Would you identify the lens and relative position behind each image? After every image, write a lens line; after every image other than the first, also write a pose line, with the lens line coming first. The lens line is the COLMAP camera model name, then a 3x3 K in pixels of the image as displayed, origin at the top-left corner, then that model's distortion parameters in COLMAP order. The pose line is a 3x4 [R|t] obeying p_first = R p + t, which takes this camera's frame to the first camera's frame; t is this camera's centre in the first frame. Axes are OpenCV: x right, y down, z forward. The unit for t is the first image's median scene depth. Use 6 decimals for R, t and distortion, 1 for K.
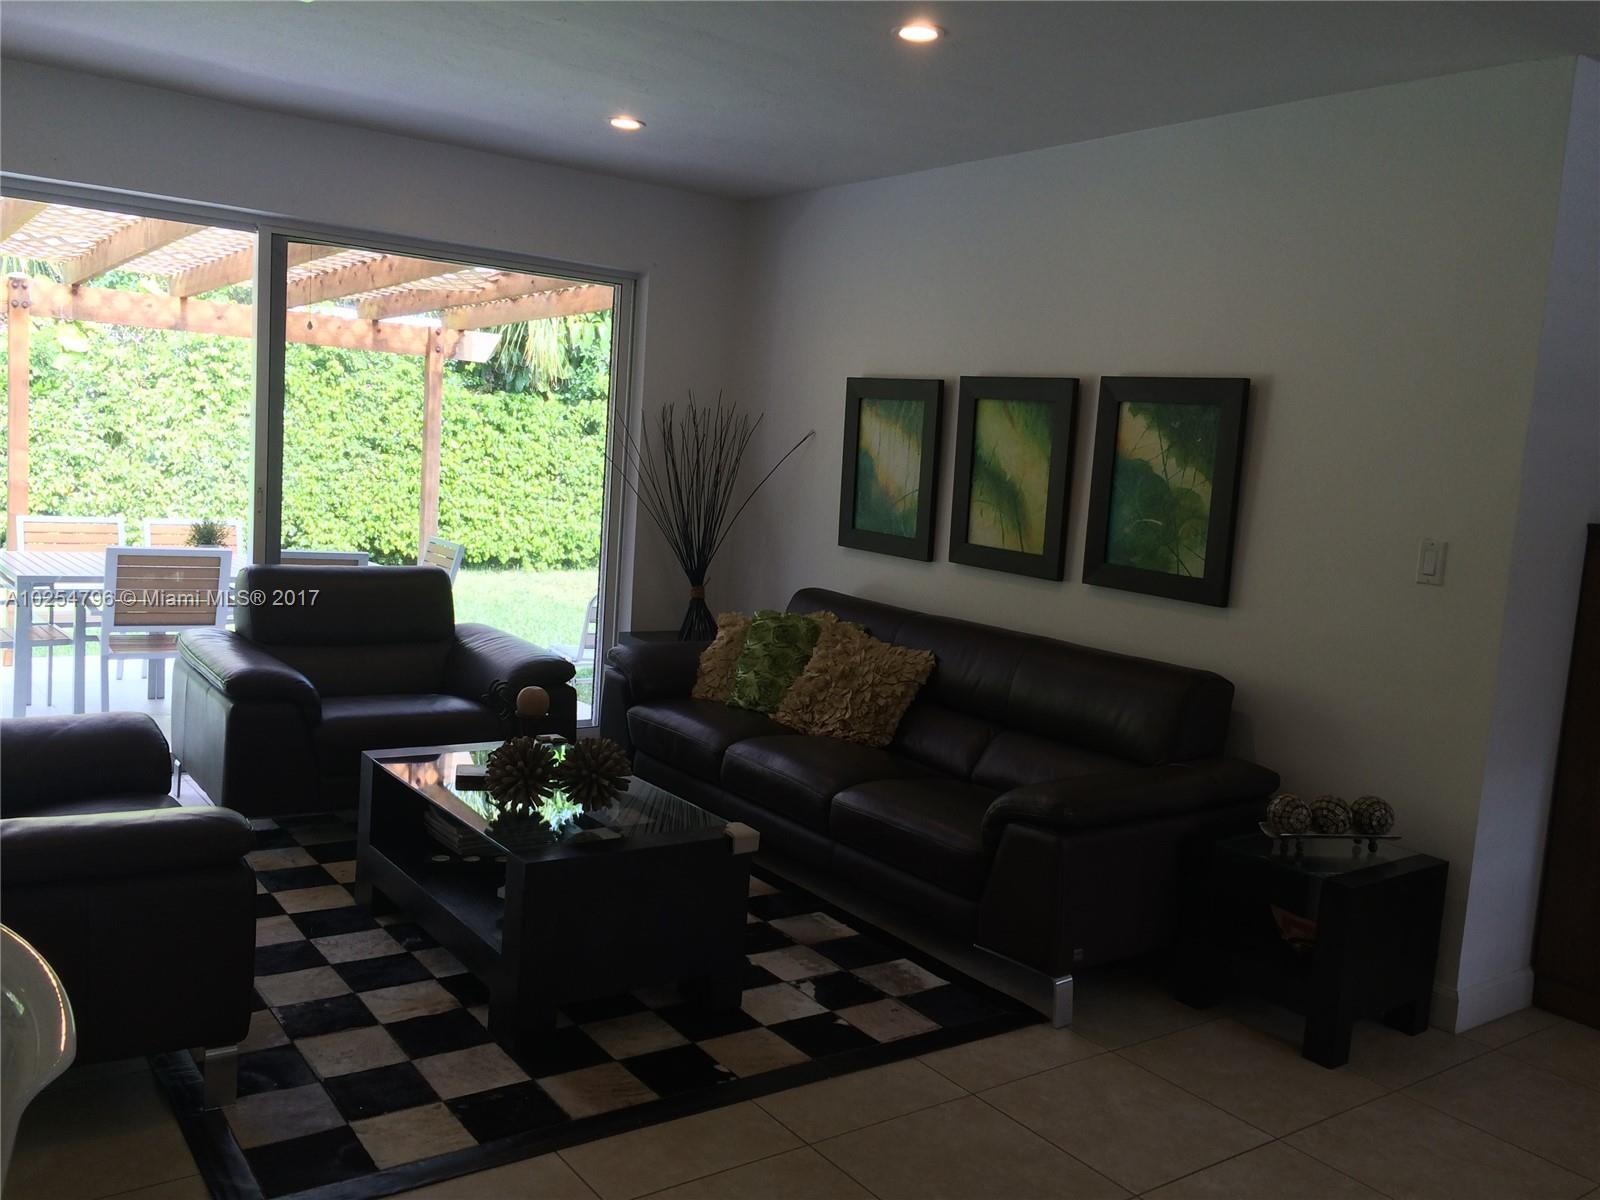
lens RADIAL K [[1375.1, 0, 796.8], [0, 1375.1, 609.4], [0, 0, 1]] dist [0.085786, -0.129023]
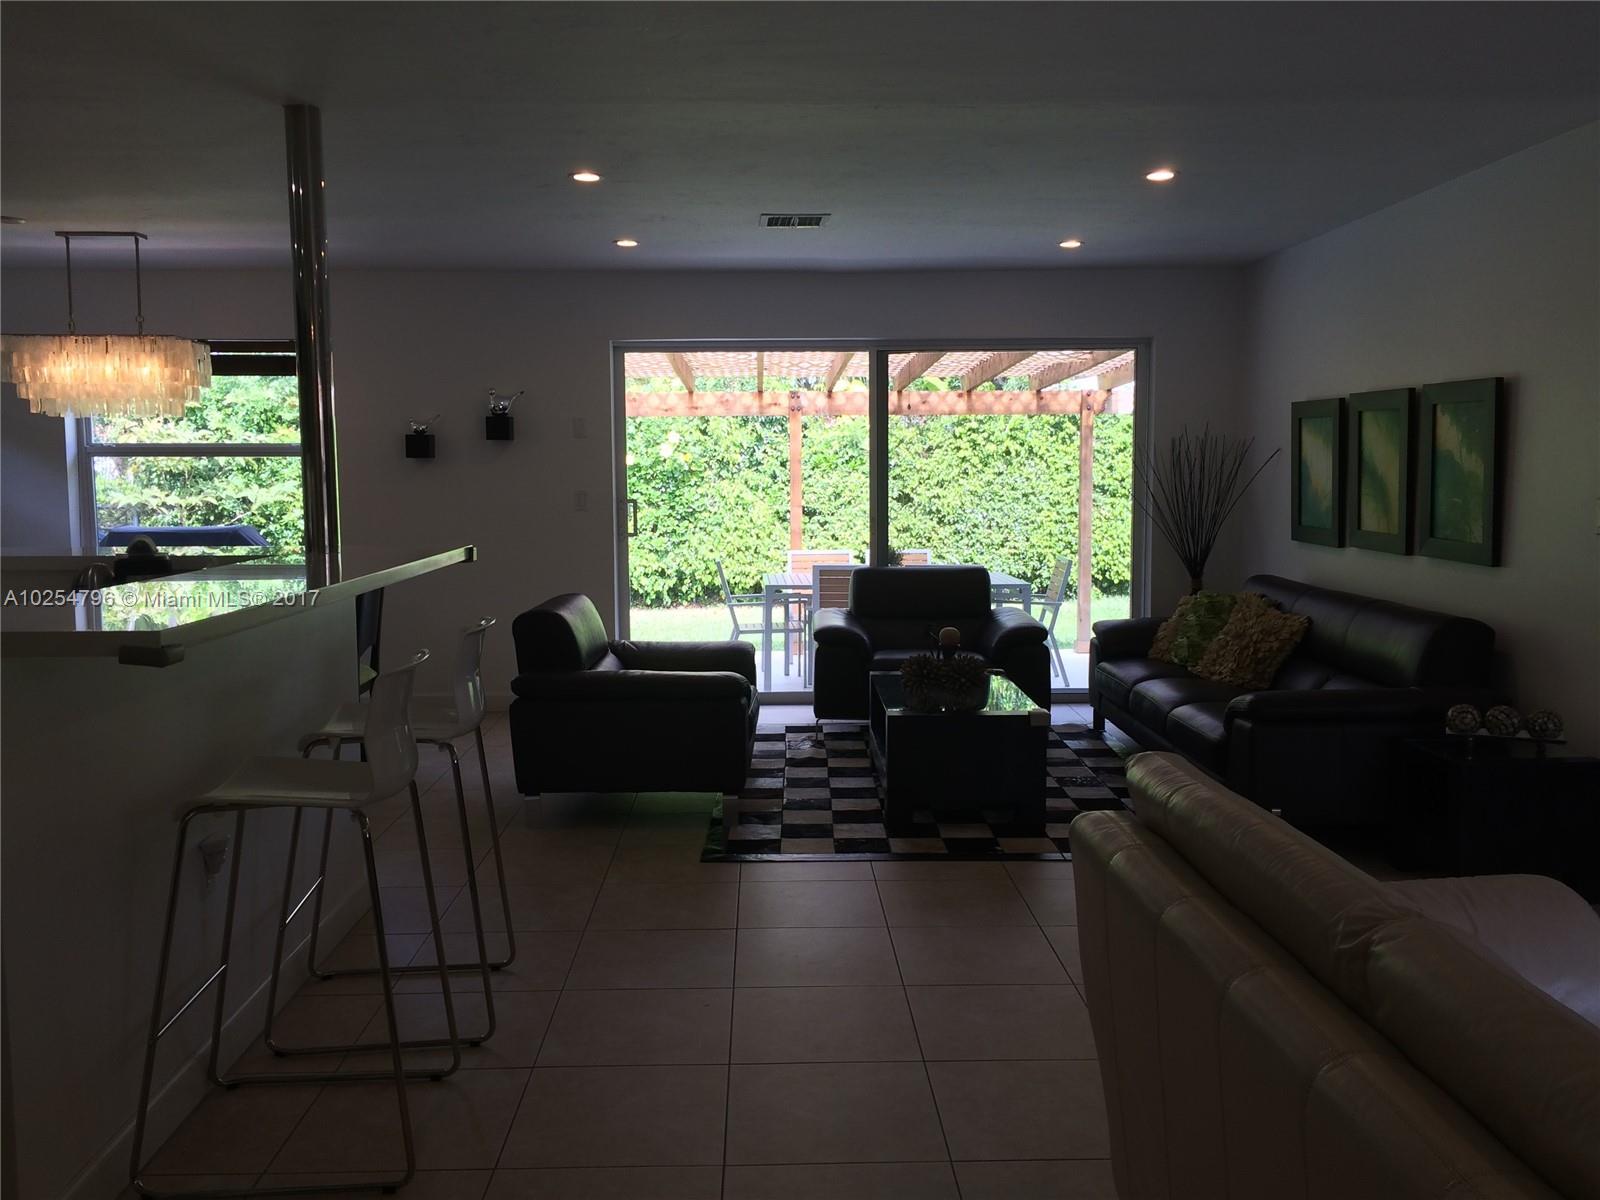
lens RADIAL K [[1361.5, 0, 788.6], [0, 1361.5, 595.6], [0, 0, 1]] dist [0.078603, -0.093611]
pose [[0.819651, -0.020180, -0.572508, 0.339124], [-0.005929, 0.999027, -0.043703, 0.055055], [0.572833, 0.039215, 0.818733, -0.231595]]
